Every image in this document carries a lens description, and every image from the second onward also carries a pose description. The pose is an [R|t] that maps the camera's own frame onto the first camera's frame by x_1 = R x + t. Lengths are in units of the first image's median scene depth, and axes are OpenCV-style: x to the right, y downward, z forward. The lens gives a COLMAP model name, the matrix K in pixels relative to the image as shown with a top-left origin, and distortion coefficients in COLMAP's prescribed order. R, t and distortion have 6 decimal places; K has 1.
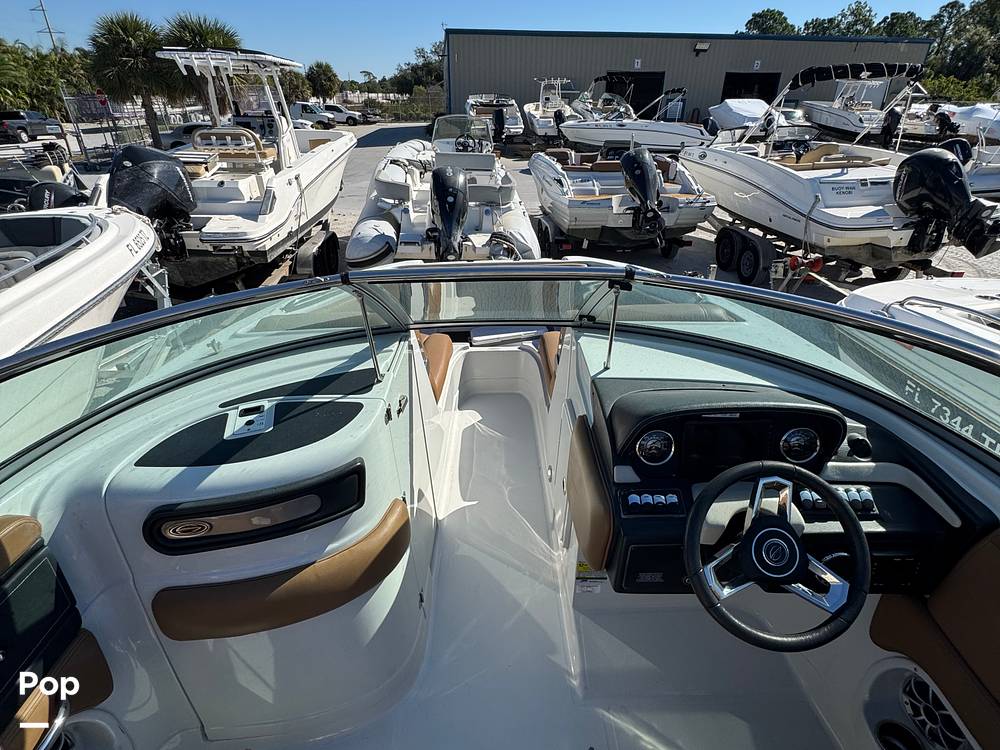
lens RADIAL K [[533.0, 0, 504.0], [0, 533.0, 373.9], [0, 0, 1]] dist [0.000706, -0.001958]
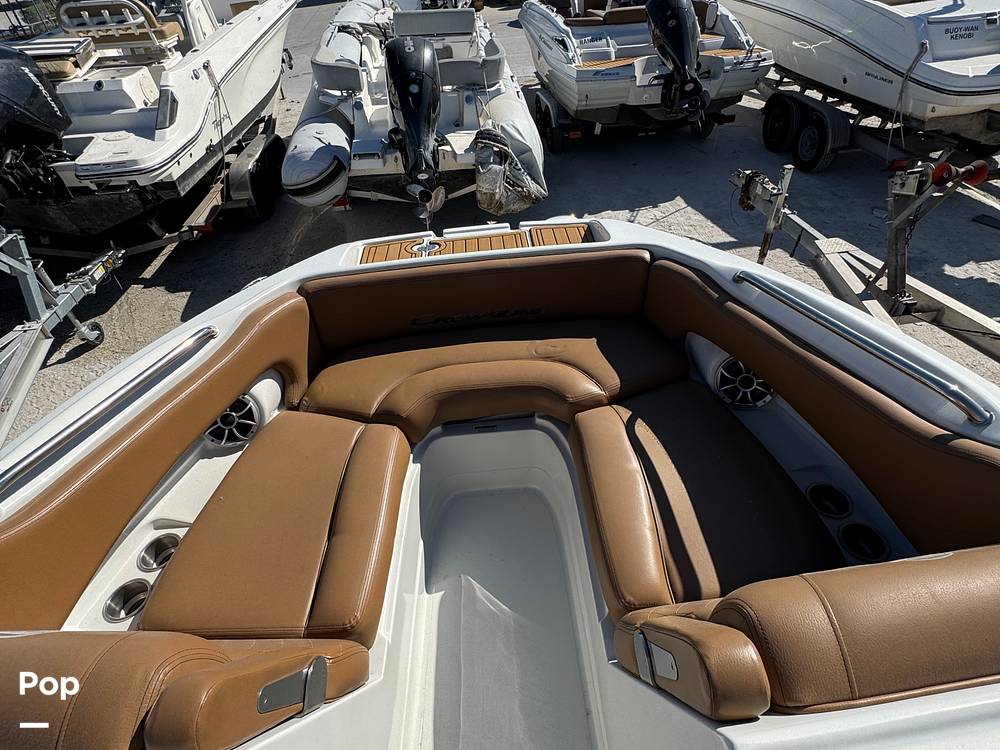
lens RADIAL K [[533.0, 0, 503.3], [0, 533.0, 372.3], [0, 0, 1]] dist [0.000706, -0.001958]
pose [[0.997920, -0.062418, -0.016113, 0.004763], [0.064432, 0.973751, 0.218308, -0.091798], [0.002063, -0.218892, 0.975747, 0.193170]]
